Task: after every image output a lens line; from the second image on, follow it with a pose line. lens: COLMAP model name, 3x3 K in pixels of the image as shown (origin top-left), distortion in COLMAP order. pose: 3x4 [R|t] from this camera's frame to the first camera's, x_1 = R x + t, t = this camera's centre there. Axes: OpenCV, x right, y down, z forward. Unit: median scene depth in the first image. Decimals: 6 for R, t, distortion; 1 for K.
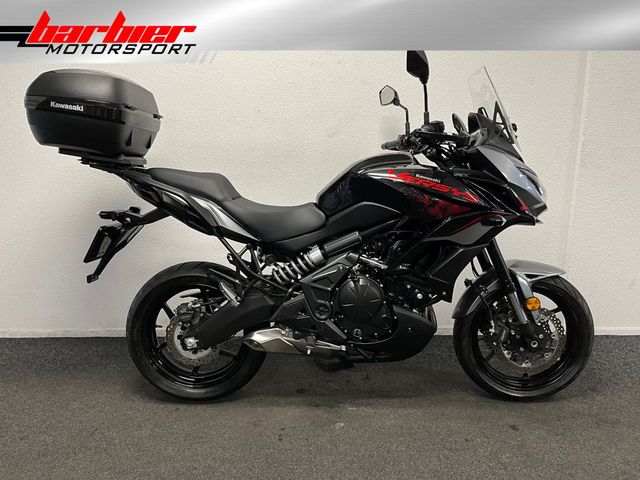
lens RADIAL K [[477.8, 0, 319.0], [0, 477.8, 237.8], [0, 0, 1]] dist [0.034089, -0.020187]
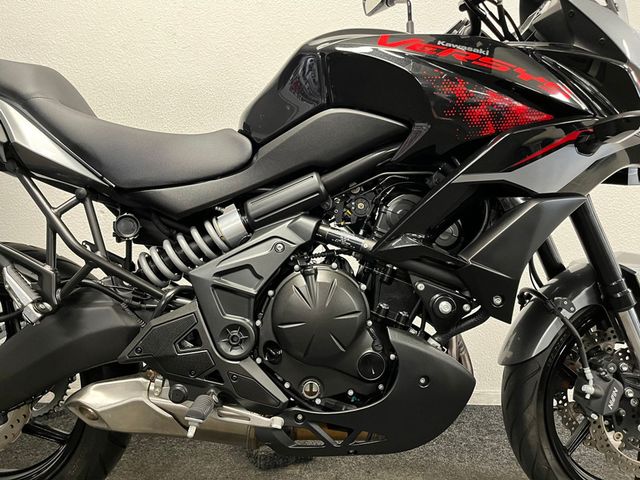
lens RADIAL K [[477.8, 0, 326.6], [0, 477.8, 242.9], [0, 0, 1]] dist [0.034089, -0.020187]
pose [[0.998473, 0.026653, 0.048385, 0.068456], [-0.019594, 0.989828, -0.140911, 0.121882], [-0.051648, 0.139747, 0.988839, 0.512515]]
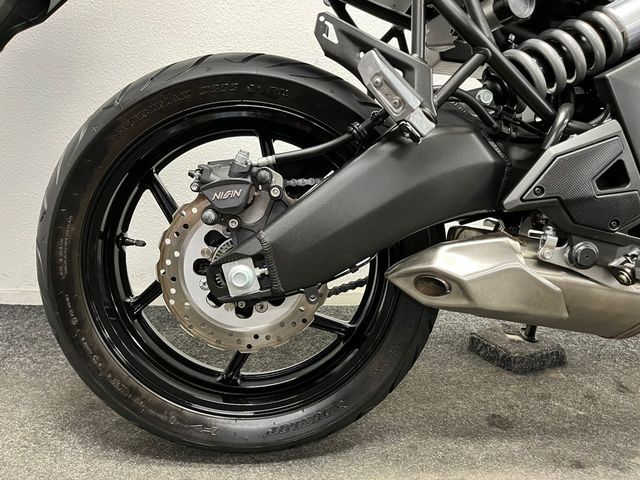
lens RADIAL K [[477.8, 0, 320.3], [0, 477.8, 241.7], [0, 0, 1]] dist [0.034089, -0.020187]
pose [[0.997209, 0.021197, 0.071582, -0.241069], [-0.020567, 0.999743, -0.009525, 0.199446], [-0.071766, 0.008026, 0.997389, 0.688307]]
